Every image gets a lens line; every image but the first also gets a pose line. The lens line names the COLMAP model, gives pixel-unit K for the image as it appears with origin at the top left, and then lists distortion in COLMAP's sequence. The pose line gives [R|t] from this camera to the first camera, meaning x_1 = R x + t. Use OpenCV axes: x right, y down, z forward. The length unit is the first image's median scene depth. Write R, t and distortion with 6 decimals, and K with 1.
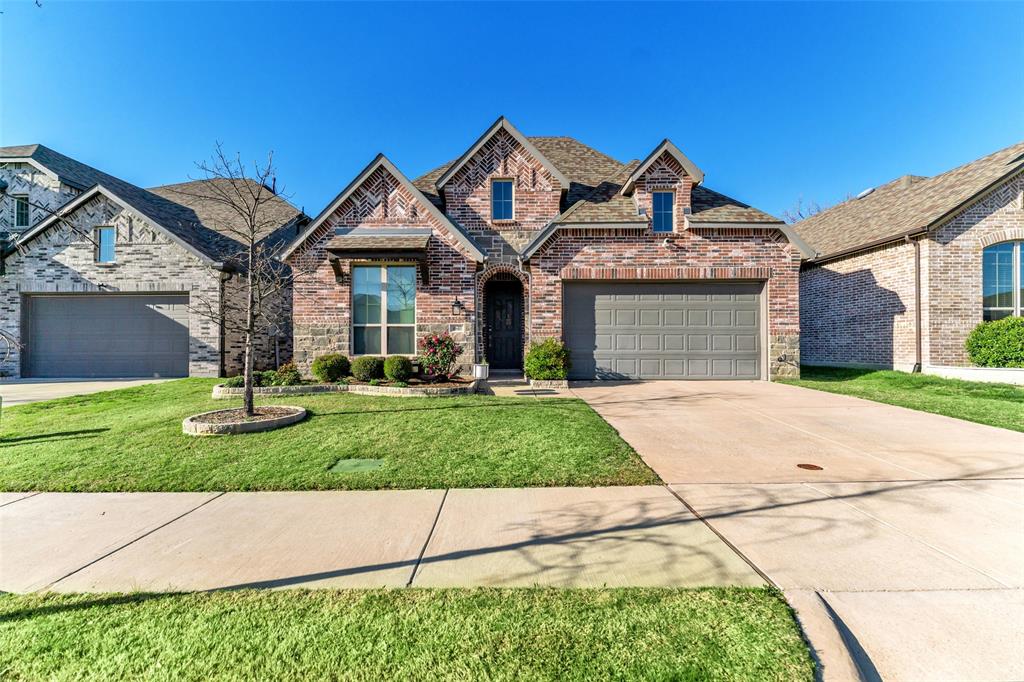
lens RADIAL K [[407.7, 0, 512.0], [0, 407.7, 341.0], [0, 0, 1]] dist [-0.002166, -0.000169]
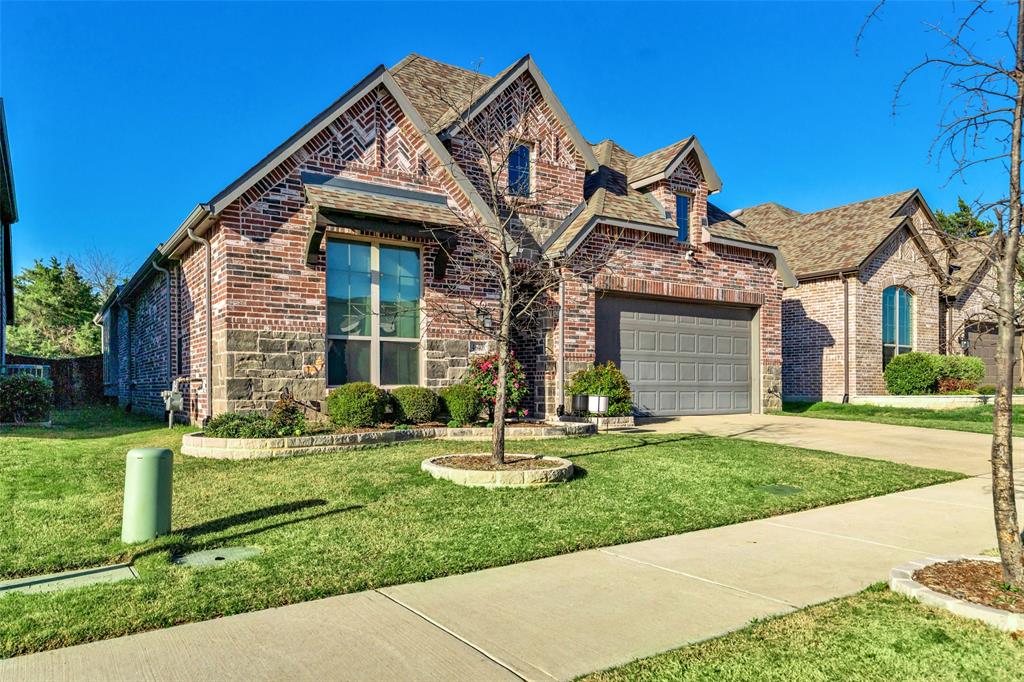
lens RADIAL K [[686.3, 0, 512.9], [0, 686.3, 379.3], [0, 0, 1]] dist [0.004947, 0.001323]
pose [[0.827562, 0.005633, 0.561345, -0.735199], [-0.007227, 0.999974, 0.000619, 0.021659], [-0.561327, -0.004569, 0.827581, 0.007973]]
